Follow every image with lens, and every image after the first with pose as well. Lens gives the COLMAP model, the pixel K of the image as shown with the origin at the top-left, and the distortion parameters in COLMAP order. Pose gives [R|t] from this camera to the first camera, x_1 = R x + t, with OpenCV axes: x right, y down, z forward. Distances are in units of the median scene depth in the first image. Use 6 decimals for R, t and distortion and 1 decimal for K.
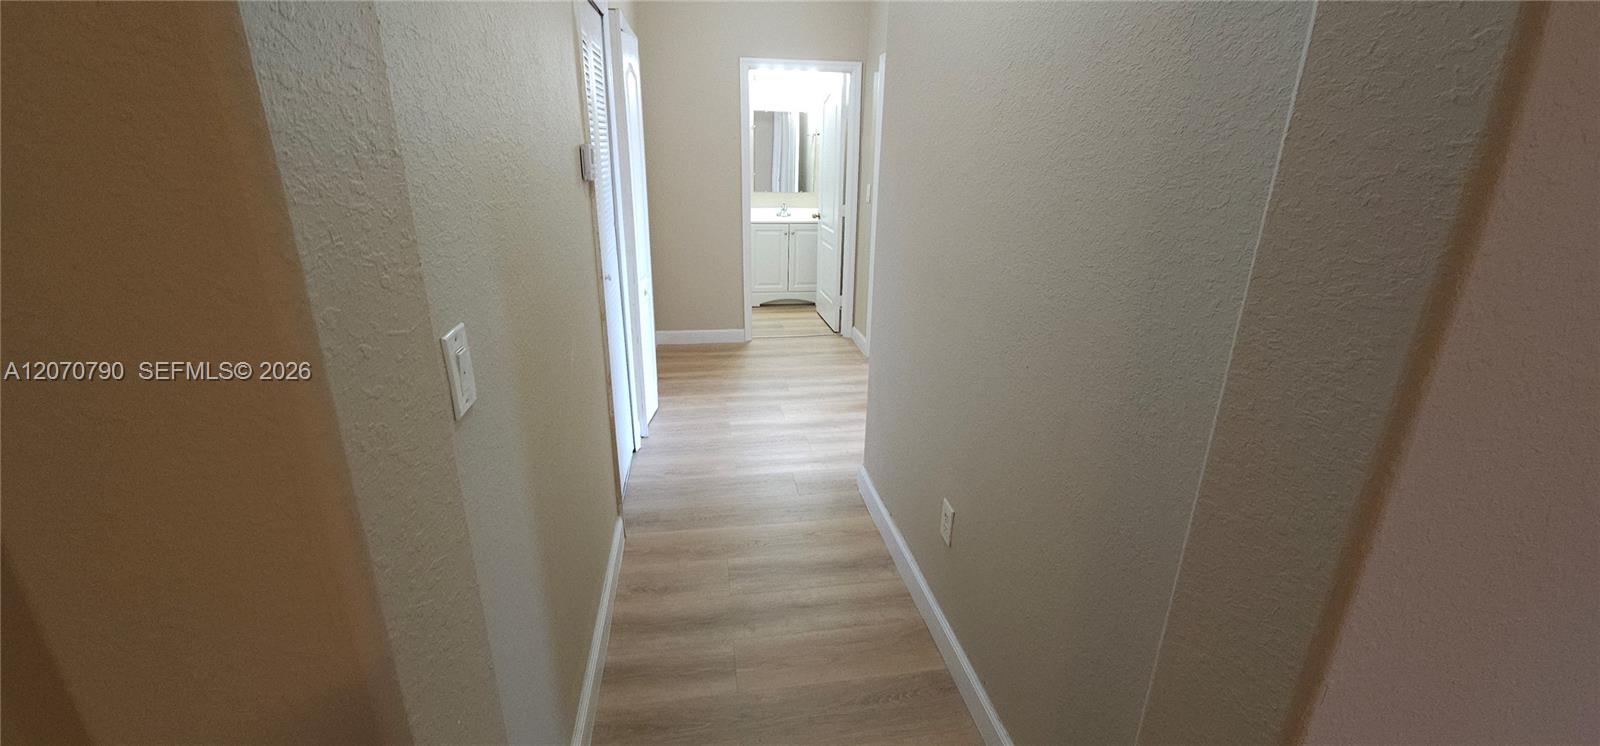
lens RADIAL K [[648.3, 0, 805.0], [0, 648.3, 373.4], [0, 0, 1]] dist [0.000842, -0.000496]
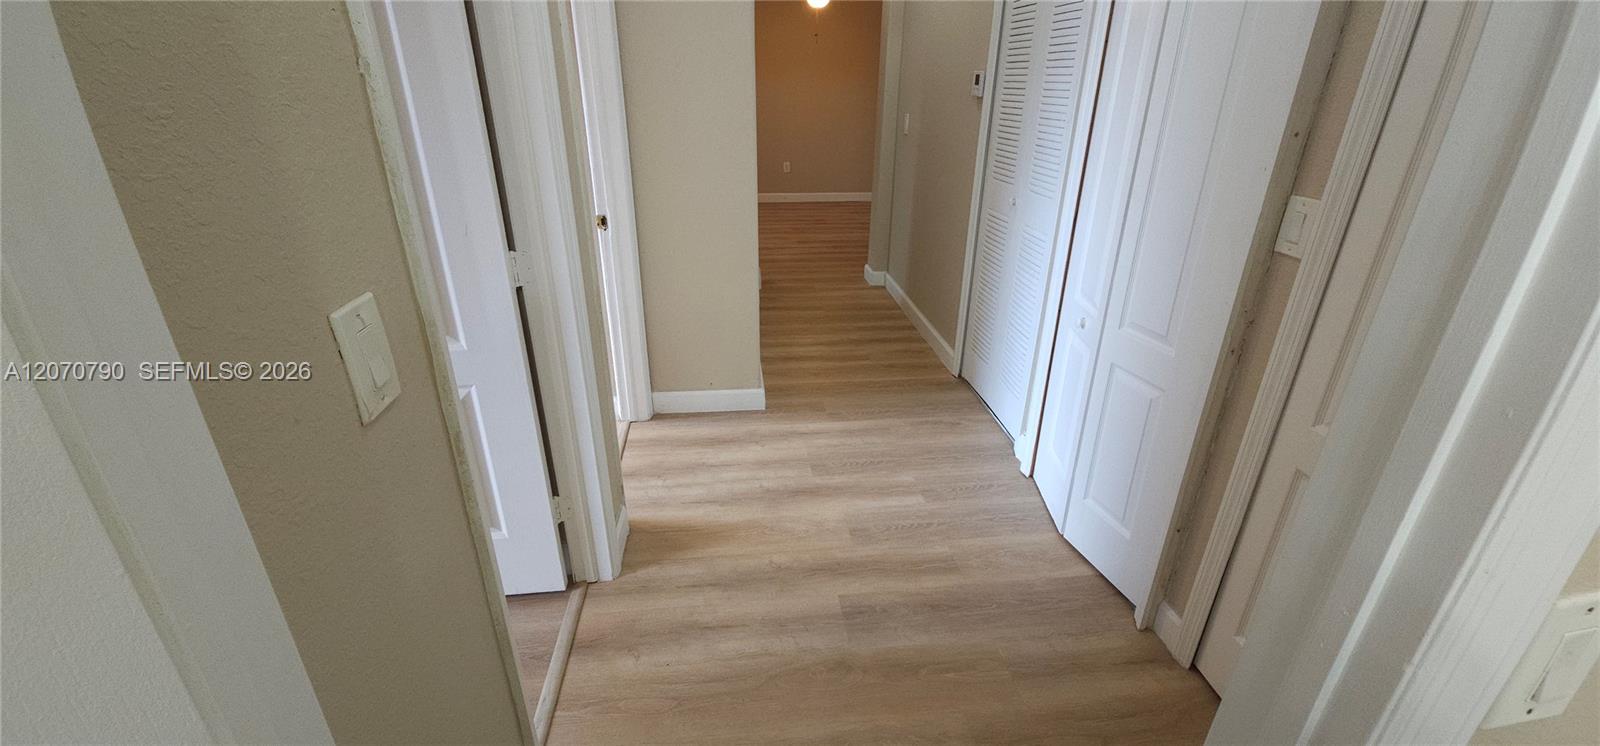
lens RADIAL K [[648.3, 0, 805.0], [0, 648.3, 373.4], [0, 0, 1]] dist [0.000842, -0.000496]
pose [[-0.998542, -0.046055, 0.028153, -0.006919], [-0.014241, 0.727859, 0.685579, -0.538384], [-0.052065, 0.684179, -0.727454, 1.602100]]
